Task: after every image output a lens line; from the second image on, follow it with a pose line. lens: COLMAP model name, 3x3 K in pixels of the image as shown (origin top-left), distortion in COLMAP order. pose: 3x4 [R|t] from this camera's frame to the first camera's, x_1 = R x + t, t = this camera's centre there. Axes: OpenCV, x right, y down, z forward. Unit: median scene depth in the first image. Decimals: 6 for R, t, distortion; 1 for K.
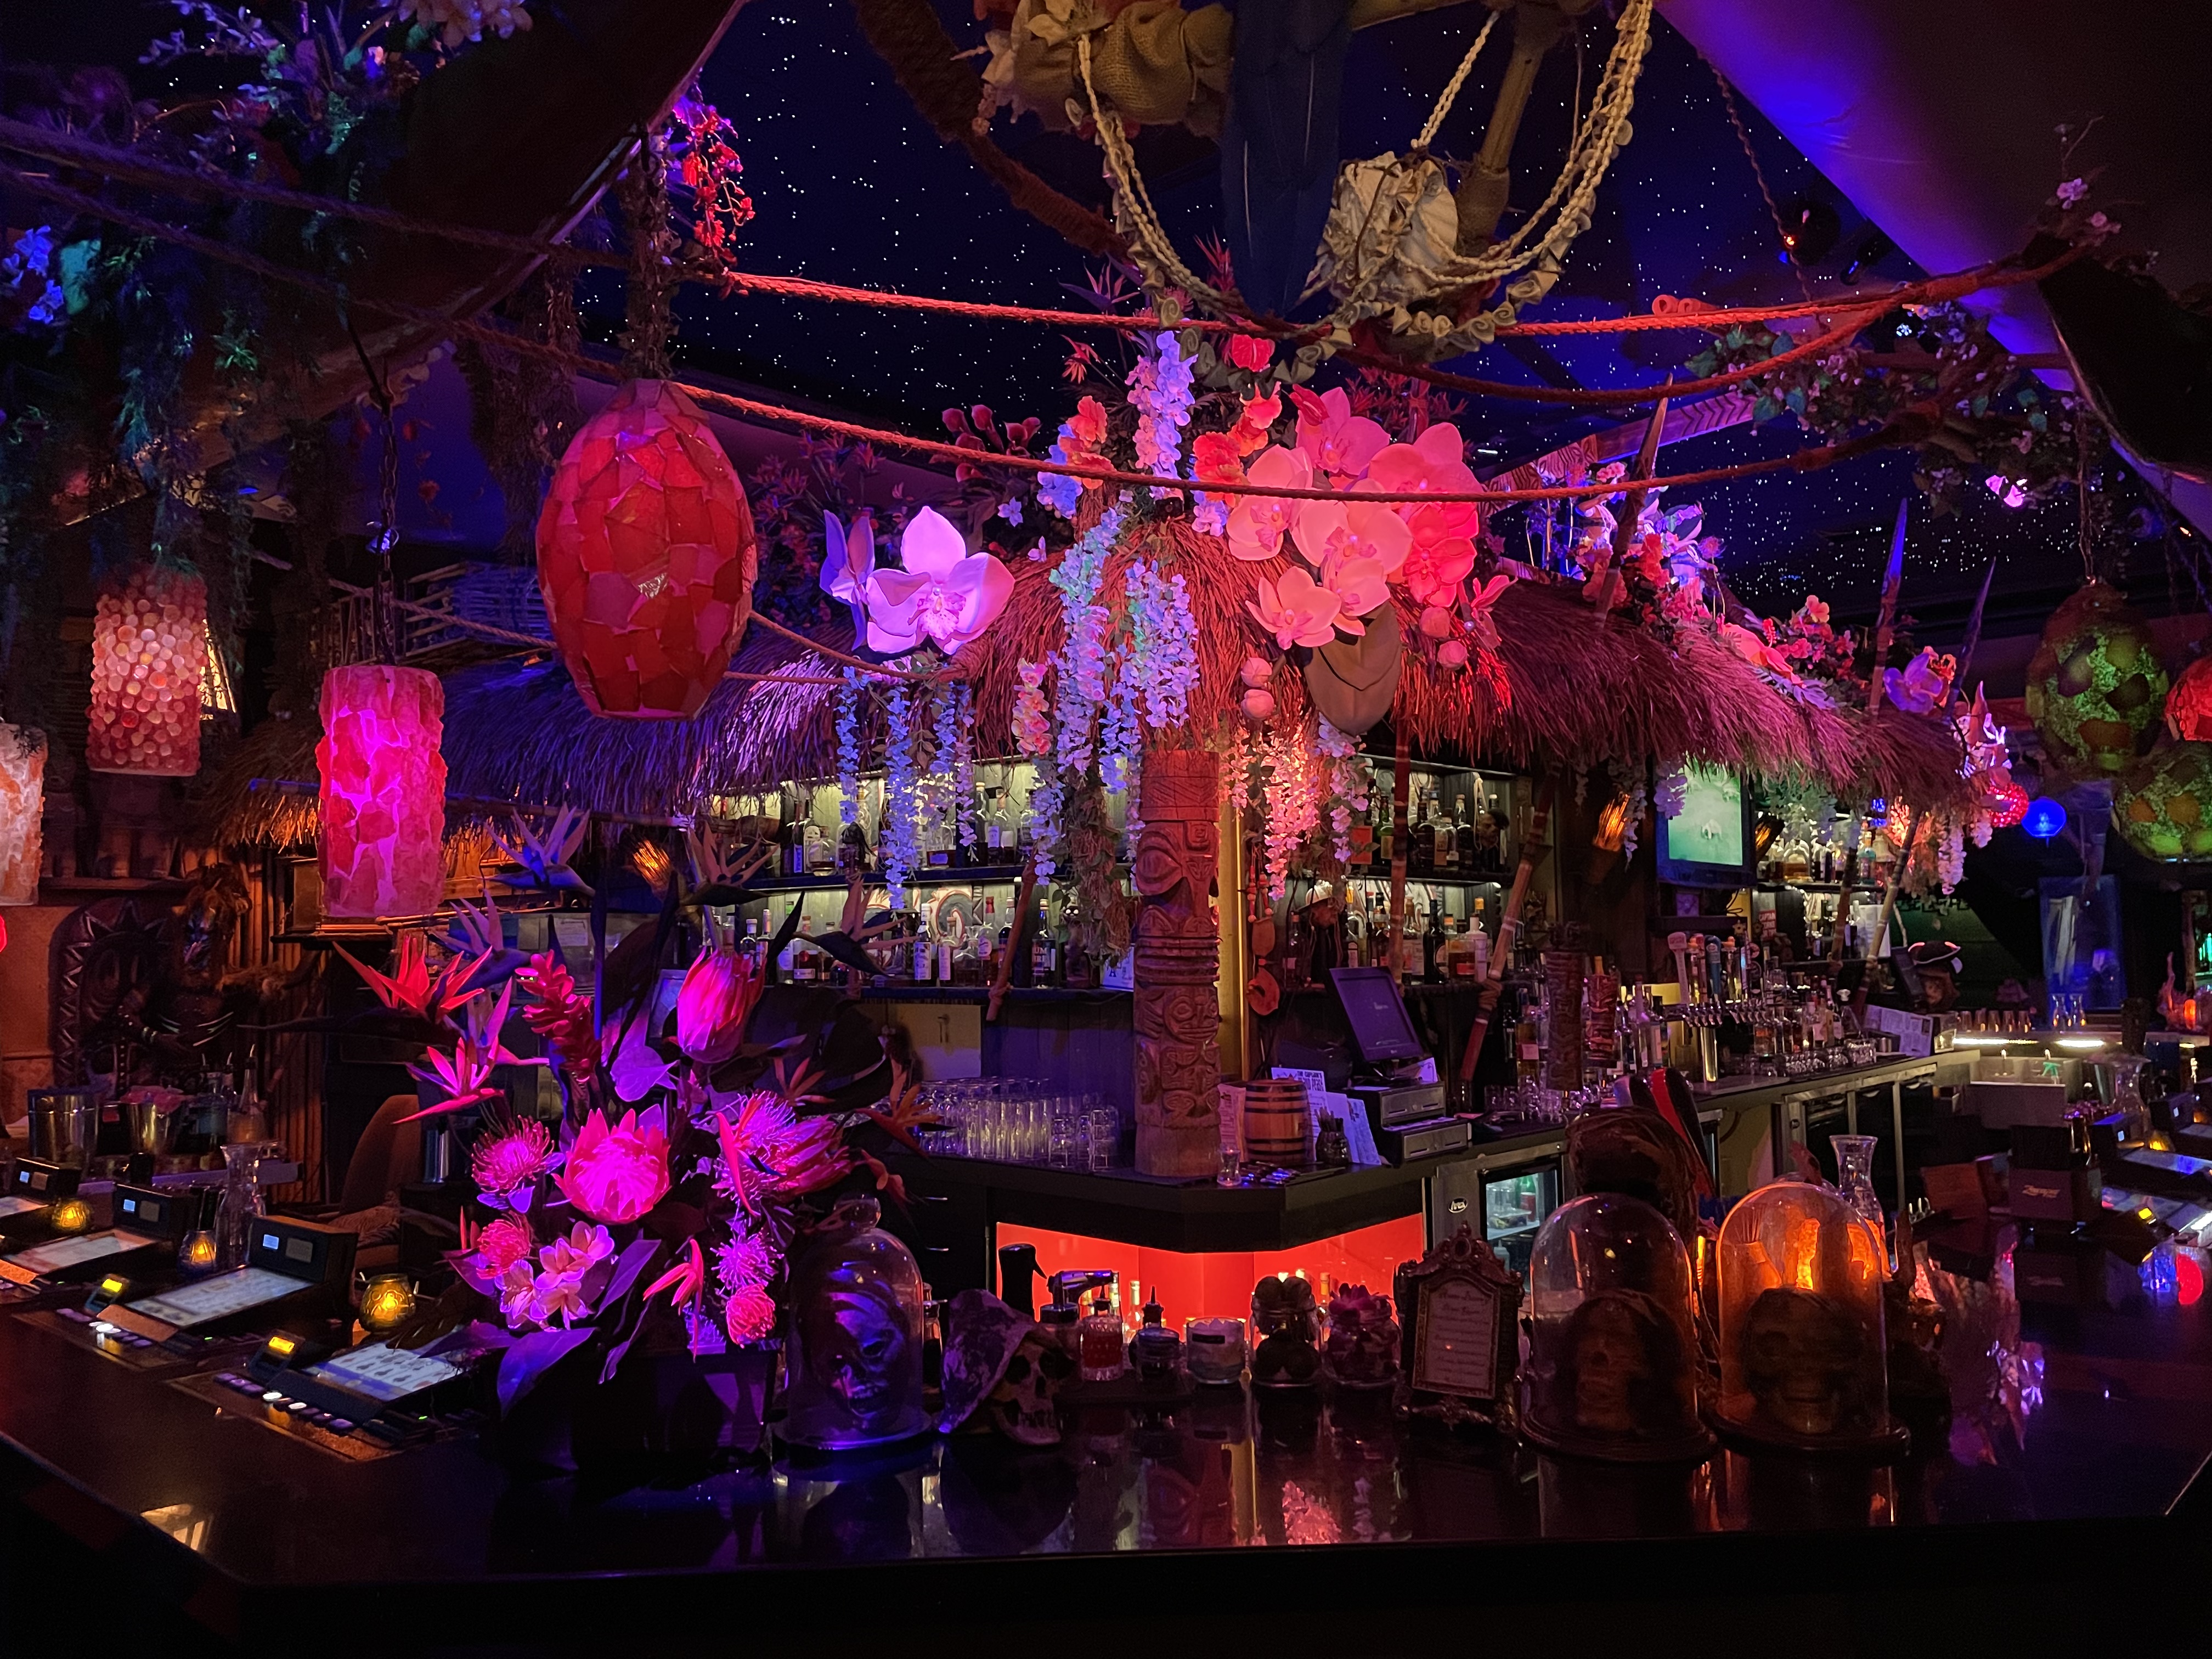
lens RADIAL K [[1761.5, 0, 1111.3], [0, 1761.5, 824.0], [0, 0, 1]] dist [0.107922, -0.154052]
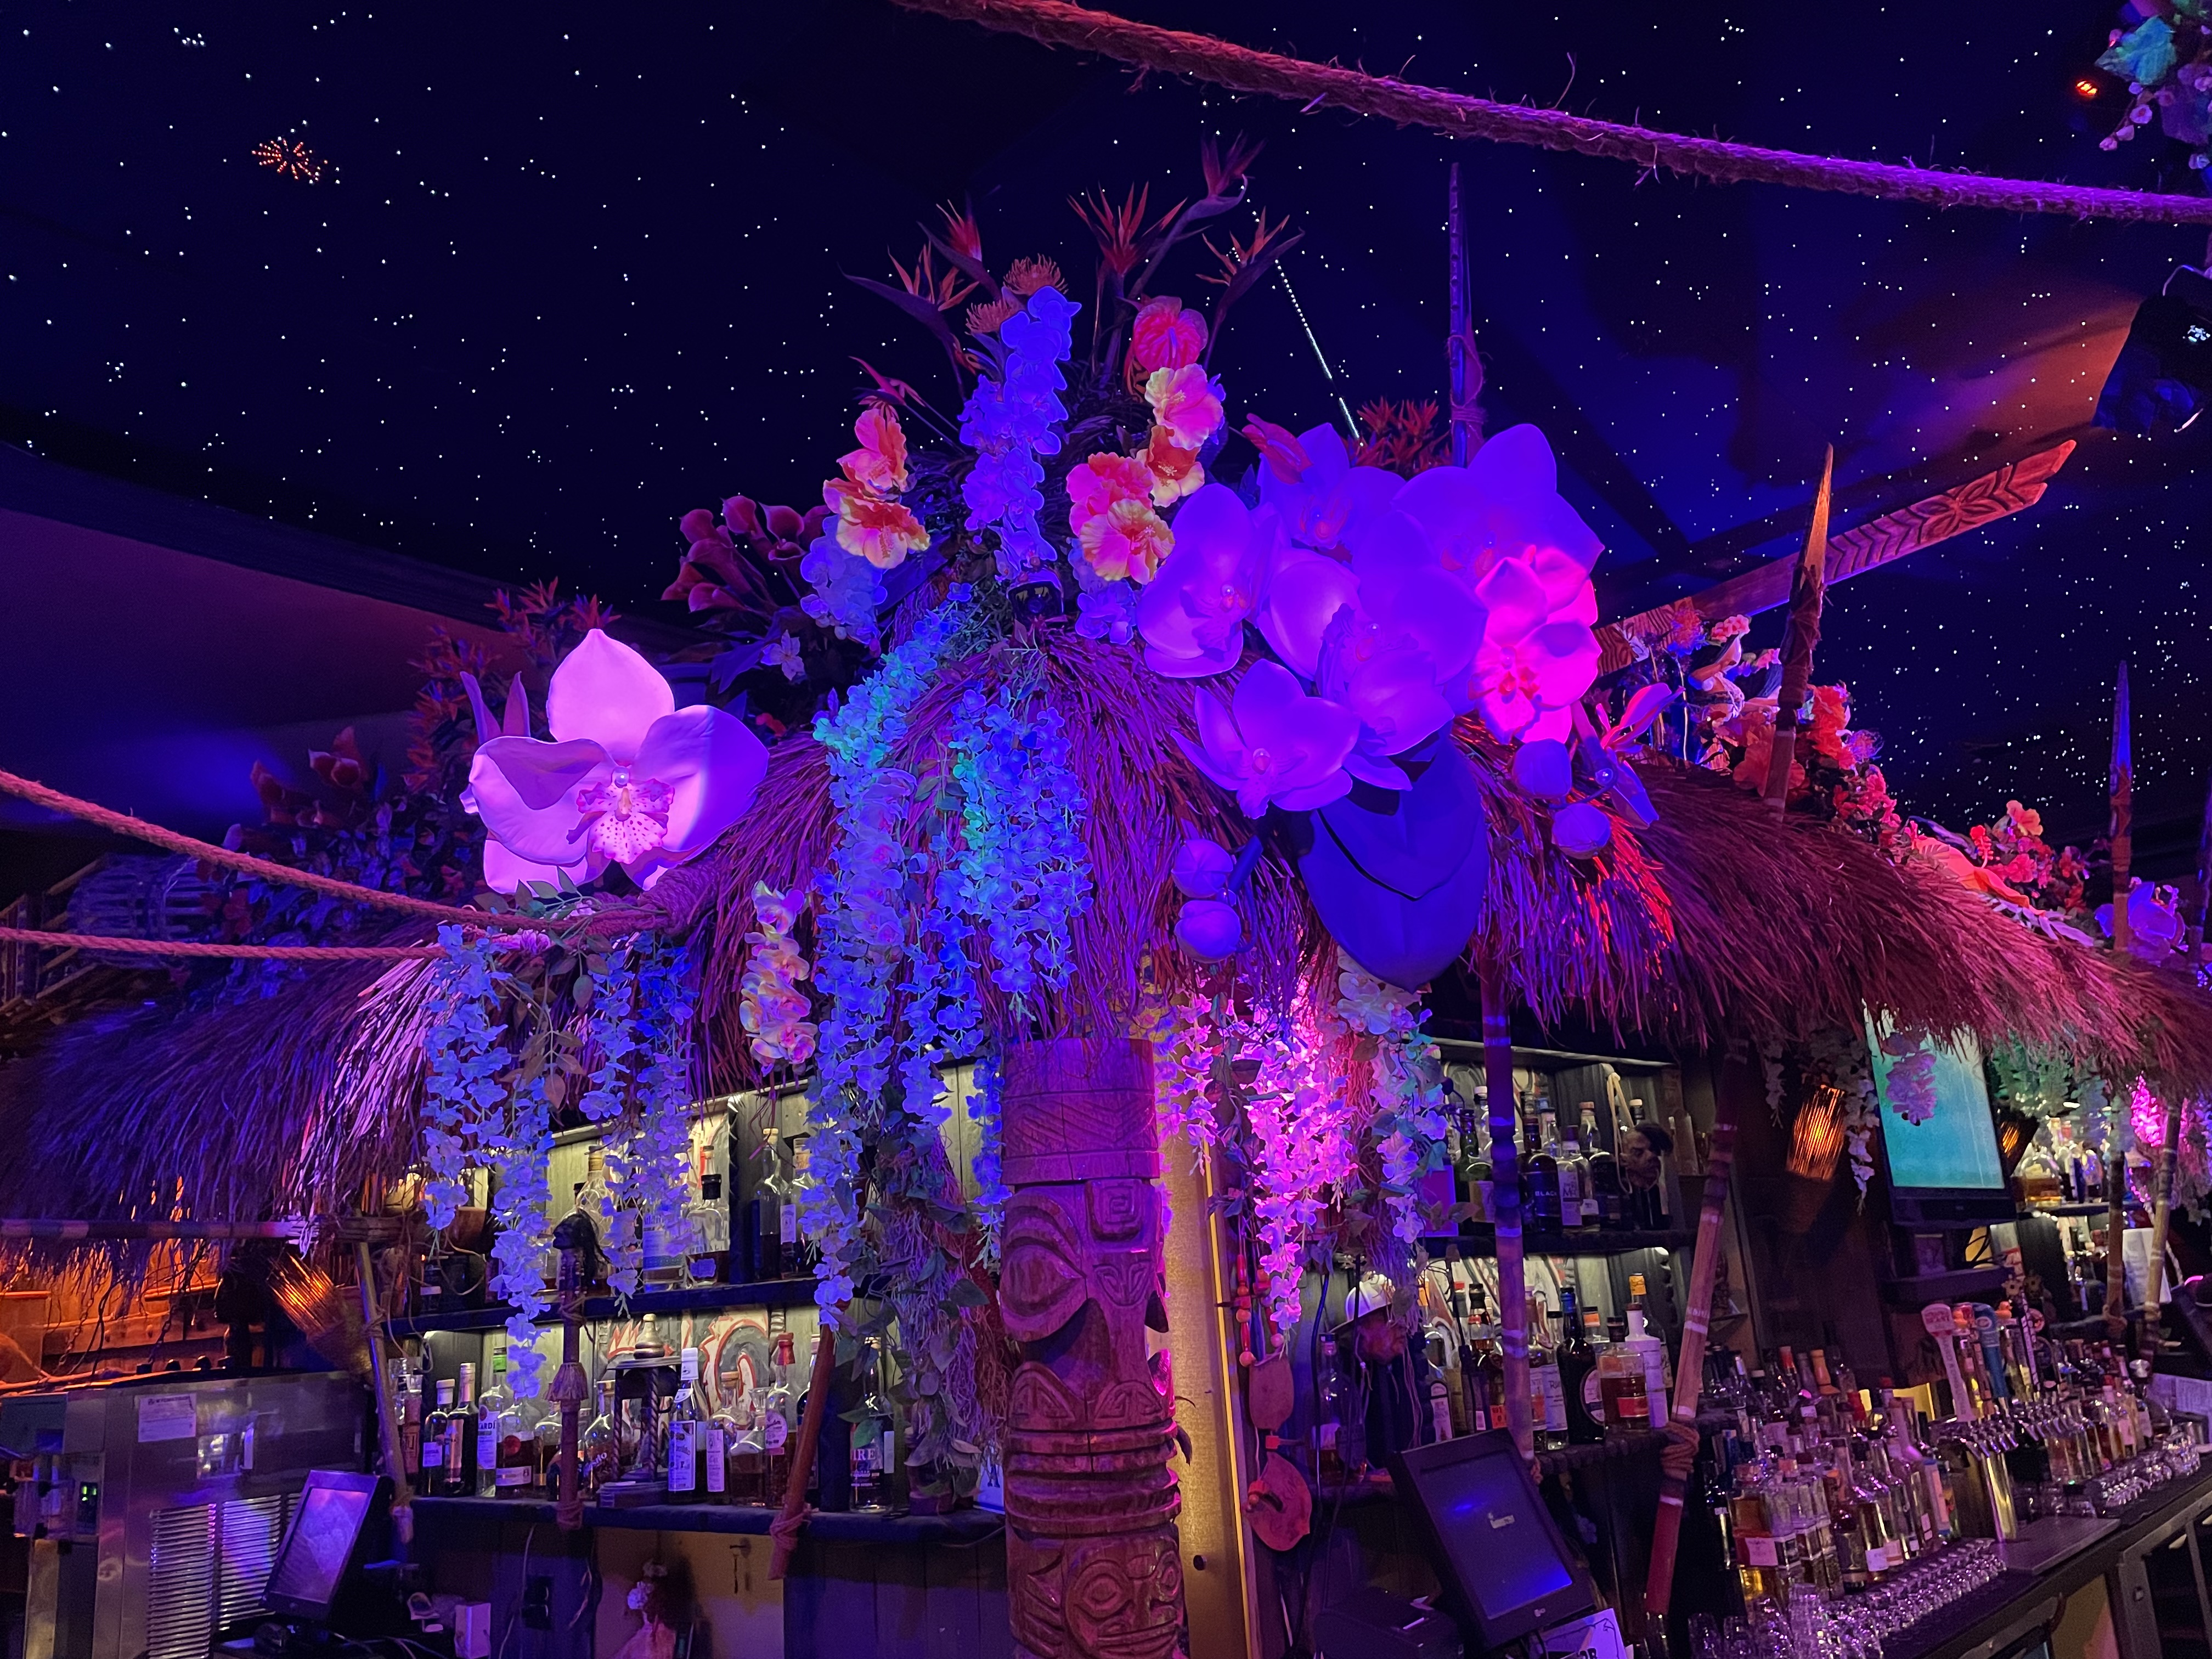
lens RADIAL K [[1761.5, 0, 1111.3], [0, 1761.5, 824.0], [0, 0, 1]] dist [0.107922, -0.154052]
pose [[0.998049, -0.061636, -0.009992, 0.052504], [0.058668, 0.980446, -0.187839, -0.005649], [0.021374, 0.186886, 0.982149, 0.428705]]
